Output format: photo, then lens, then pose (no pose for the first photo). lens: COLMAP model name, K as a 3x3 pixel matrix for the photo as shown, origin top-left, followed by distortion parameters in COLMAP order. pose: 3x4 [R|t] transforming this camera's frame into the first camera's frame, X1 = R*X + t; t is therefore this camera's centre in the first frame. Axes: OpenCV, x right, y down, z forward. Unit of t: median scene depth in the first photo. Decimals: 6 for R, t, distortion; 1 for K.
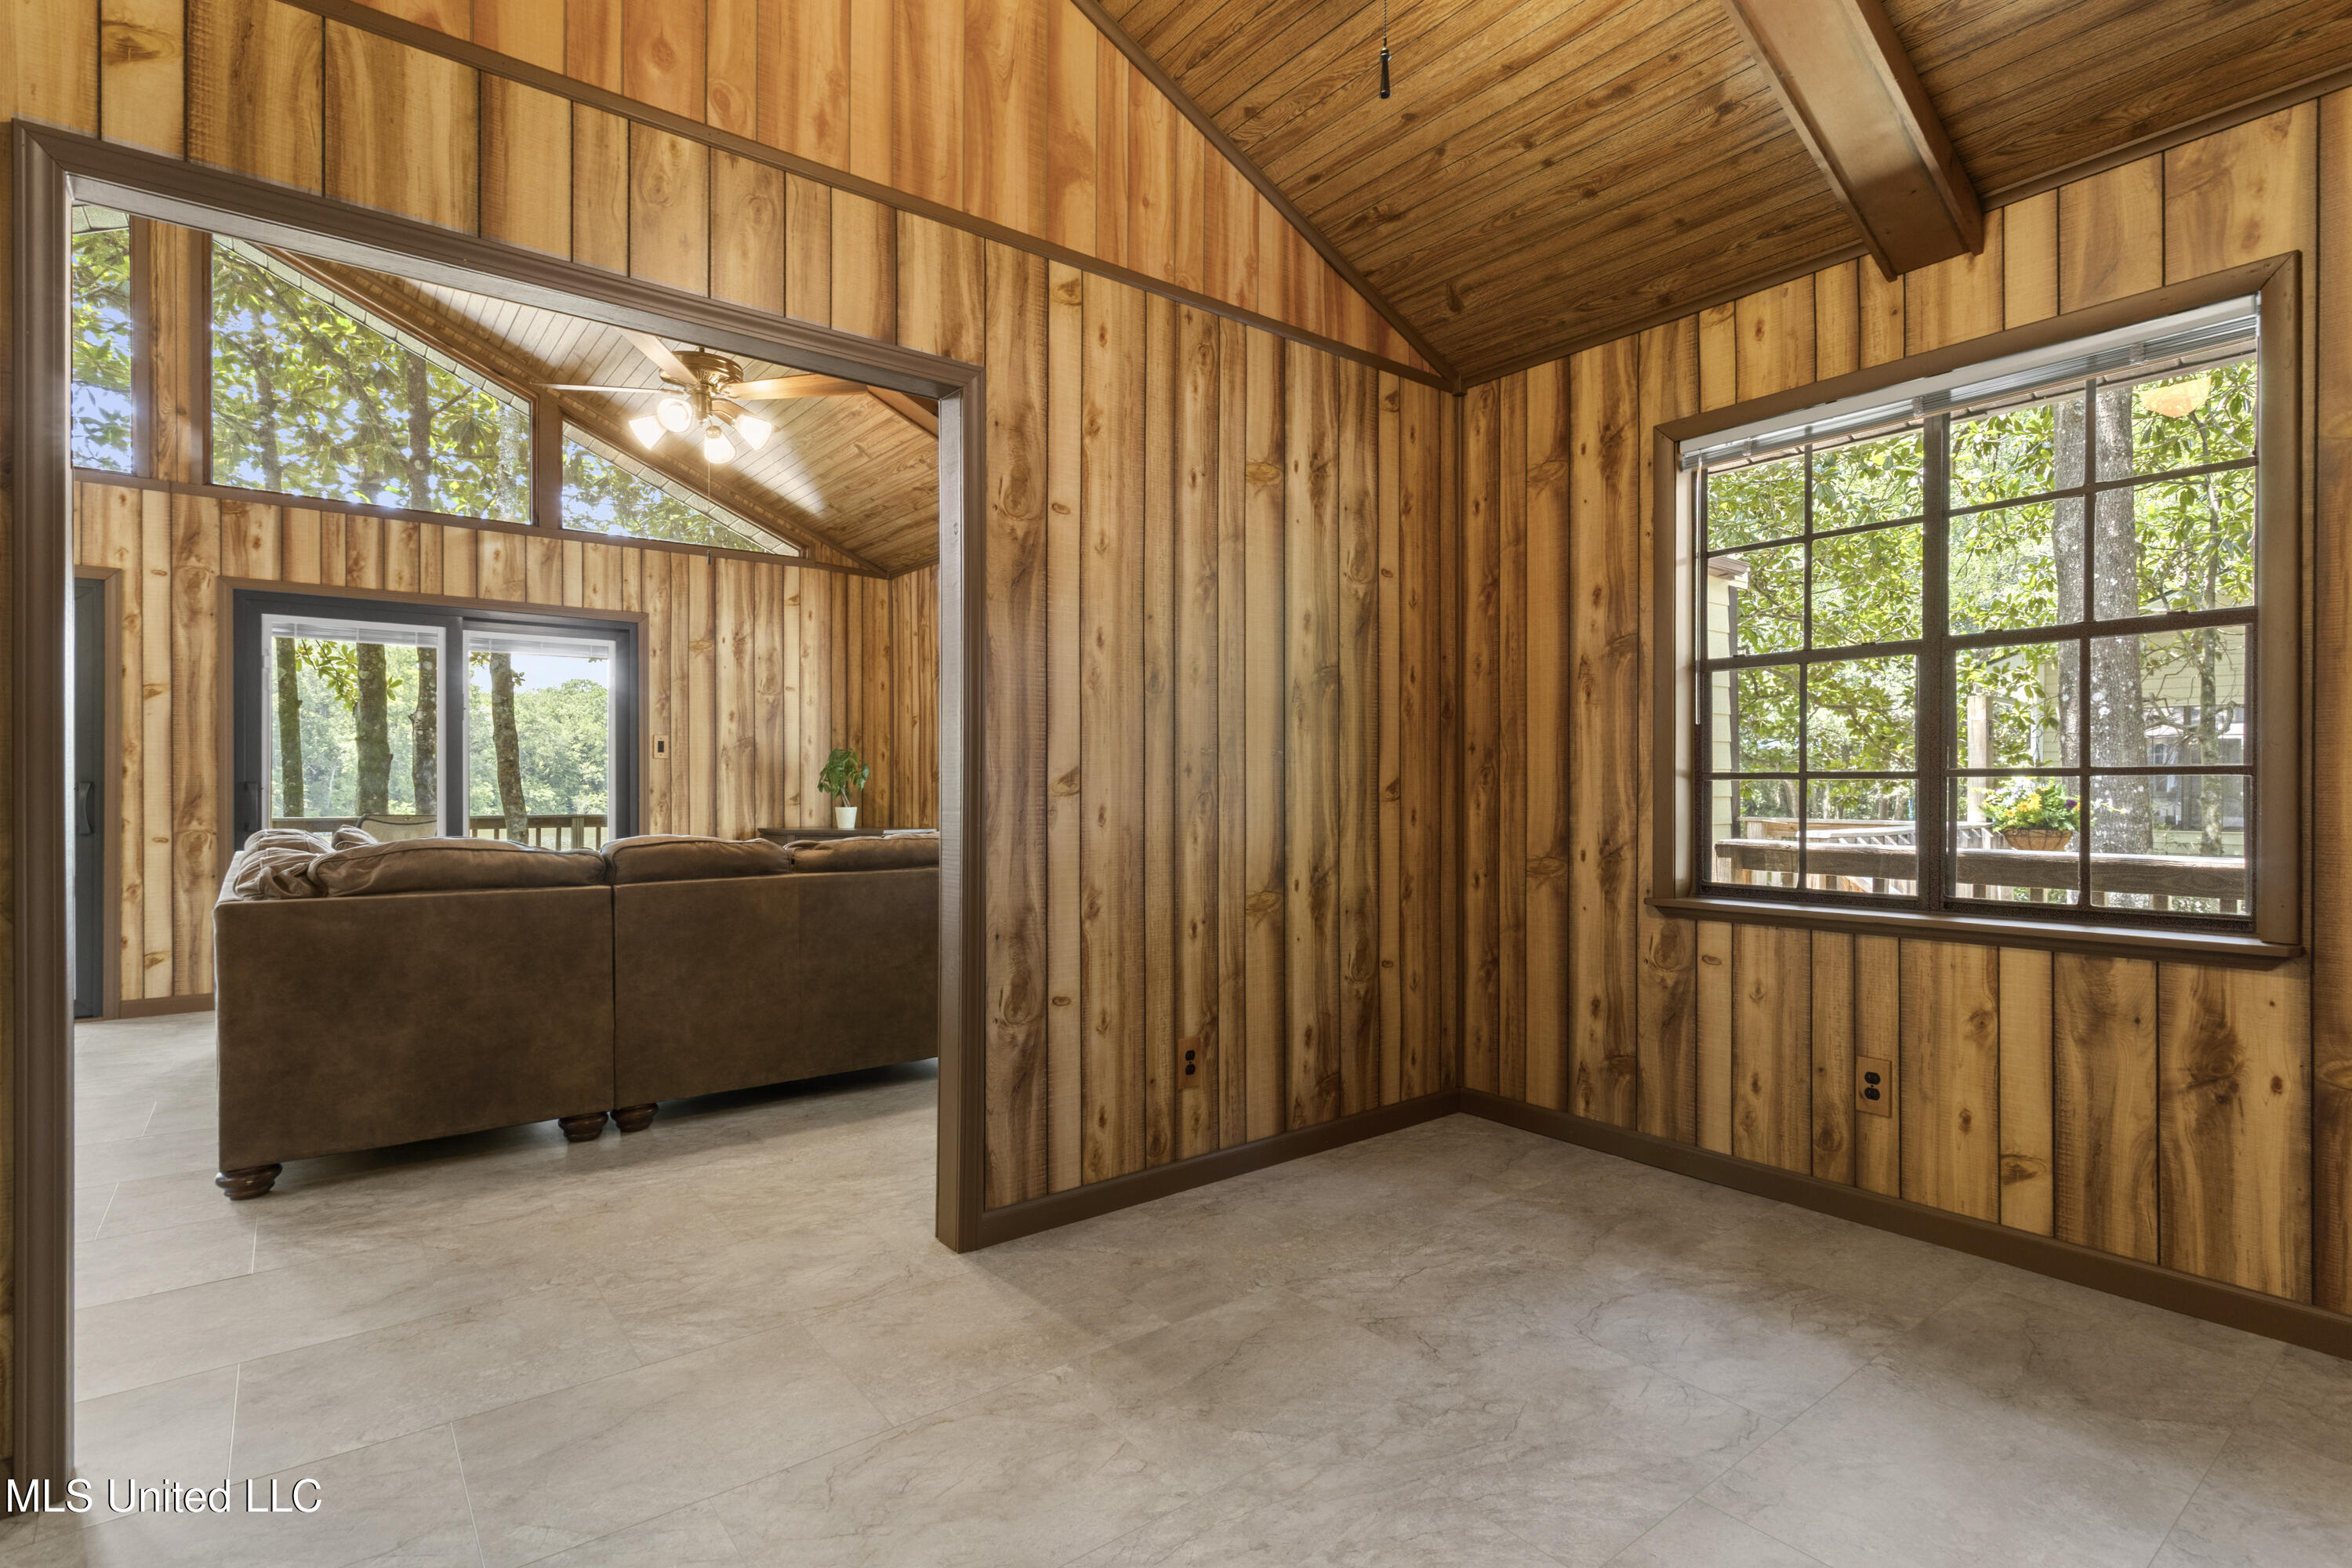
lens RADIAL K [[1139.9, 0, 1172.4], [0, 1139.9, 787.3], [0, 0, 1]] dist [0.002526, 0.000404]
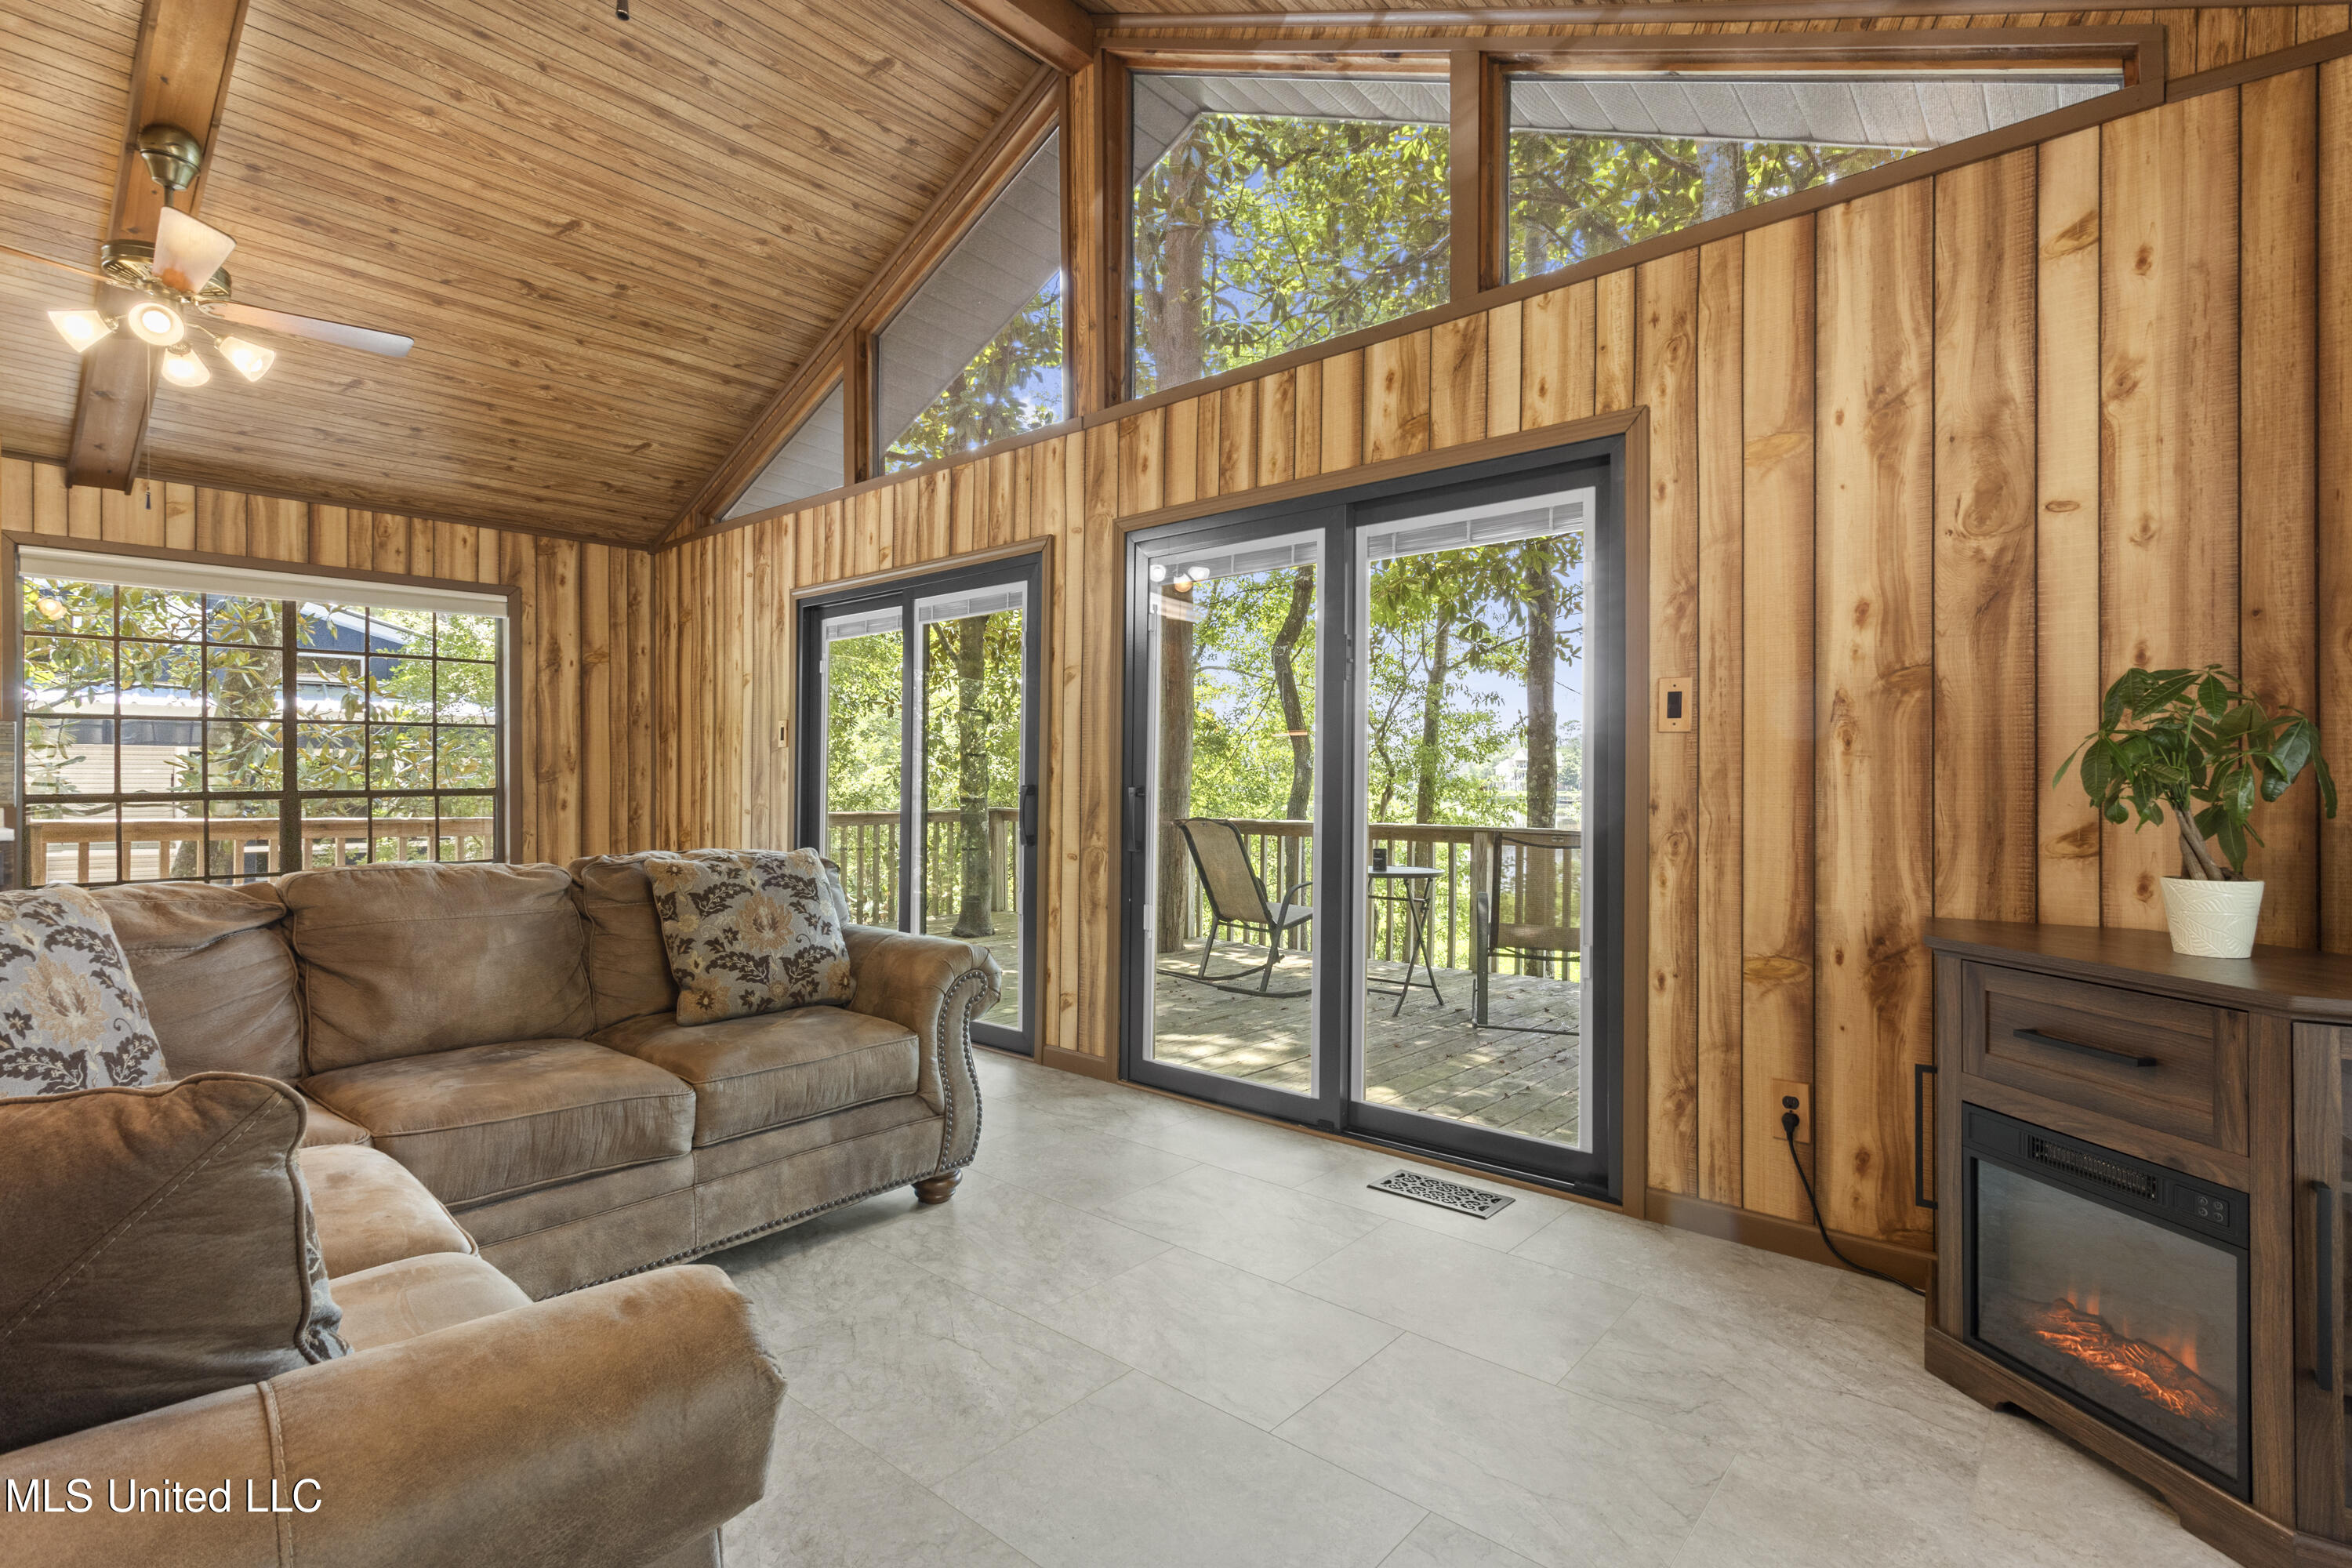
lens RADIAL K [[1113.6, 0, 1170.4], [0, 1113.6, 779.5], [0, 0, 1]] dist [-0.001220, 0.000692]
pose [[0.186014, -0.004189, -0.982538, -0.081571], [-0.005709, 0.999969, -0.005344, -0.004626], [0.982531, 0.006603, 0.185984, 0.848845]]
